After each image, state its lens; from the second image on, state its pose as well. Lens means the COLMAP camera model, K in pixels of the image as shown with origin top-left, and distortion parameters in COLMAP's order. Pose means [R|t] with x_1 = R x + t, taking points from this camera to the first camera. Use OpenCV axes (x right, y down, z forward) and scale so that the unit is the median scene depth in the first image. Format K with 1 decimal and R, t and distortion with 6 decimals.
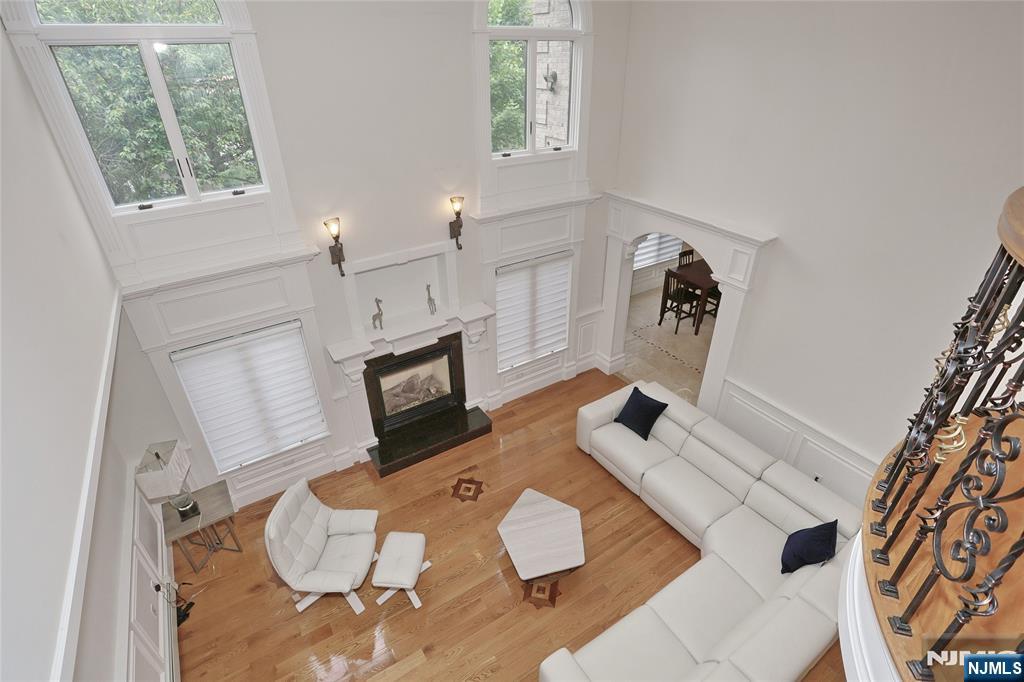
lens RADIAL K [[492.0, 0, 520.4], [0, 492.0, 348.0], [0, 0, 1]] dist [-0.042563, 0.009492]
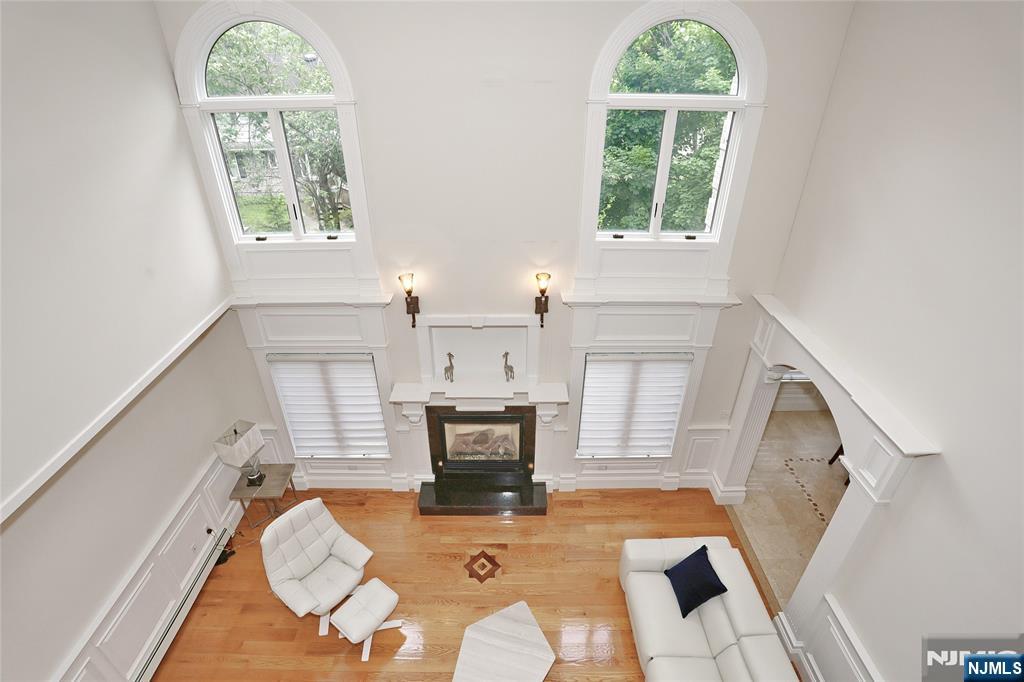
lens RADIAL K [[492.0, 0, 525.4], [0, 492.0, 356.6], [0, 0, 1]] dist [-0.042563, 0.009492]
pose [[0.843169, 0.297867, -0.447595, 0.260351], [-0.294051, 0.952443, 0.079910, -0.197014], [0.450112, 0.064238, 0.890659, 0.155824]]
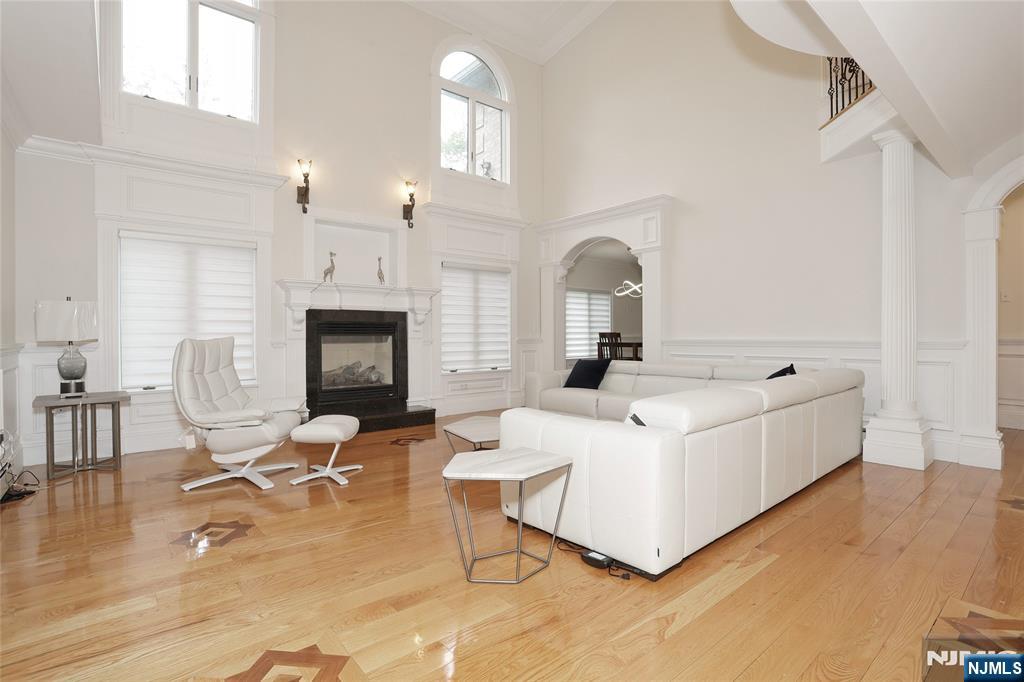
lens RADIAL K [[492.0, 0, 512.8], [0, 492.0, 336.8], [0, 0, 1]] dist [-0.042563, 0.009492]
pose [[0.993639, -0.003949, 0.112543, -0.016583], [0.060480, 0.861736, -0.503739, 0.557740], [-0.094993, 0.507342, 0.856493, 0.124412]]
